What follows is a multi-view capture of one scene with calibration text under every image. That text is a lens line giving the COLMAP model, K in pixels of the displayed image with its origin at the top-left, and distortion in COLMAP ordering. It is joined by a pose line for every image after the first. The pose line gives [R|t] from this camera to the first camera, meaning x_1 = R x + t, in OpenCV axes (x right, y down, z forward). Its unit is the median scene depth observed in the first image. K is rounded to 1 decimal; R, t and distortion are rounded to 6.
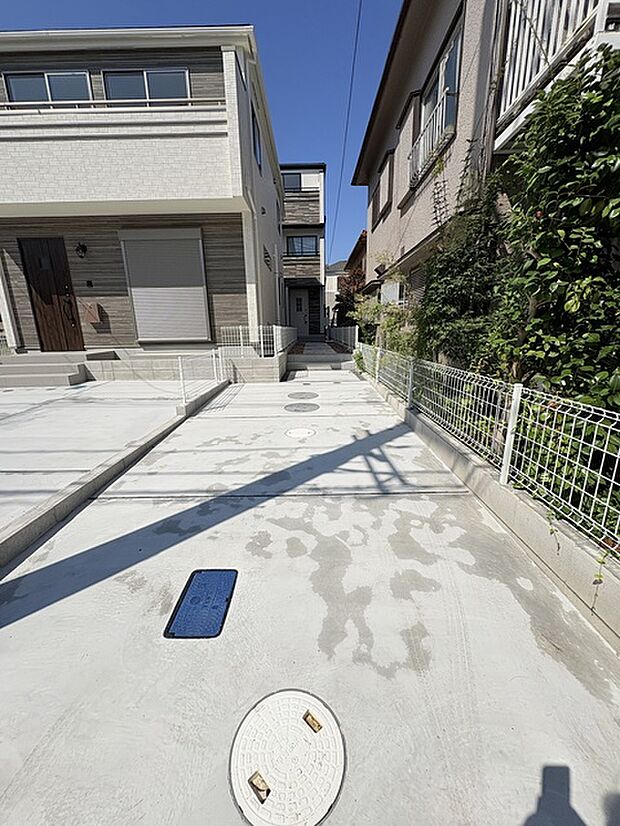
lens RADIAL K [[330.7, 0, 309.2], [0, 330.7, 414.2], [0, 0, 1]] dist [-0.000058, 0.000008]
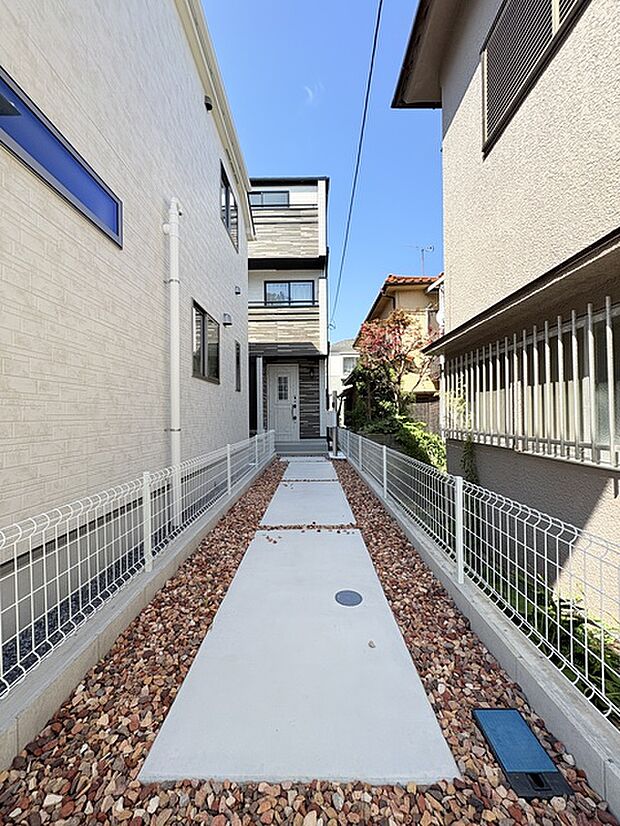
lens RADIAL K [[330.7, 0, 310.2], [0, 330.7, 414.7], [0, 0, 1]] dist [-0.000058, 0.000008]
pose [[0.999950, 0.008188, -0.005755, 0.021996], [-0.009363, 0.968447, -0.249044, -0.155440], [0.003534, 0.249085, 0.968475, 0.490908]]
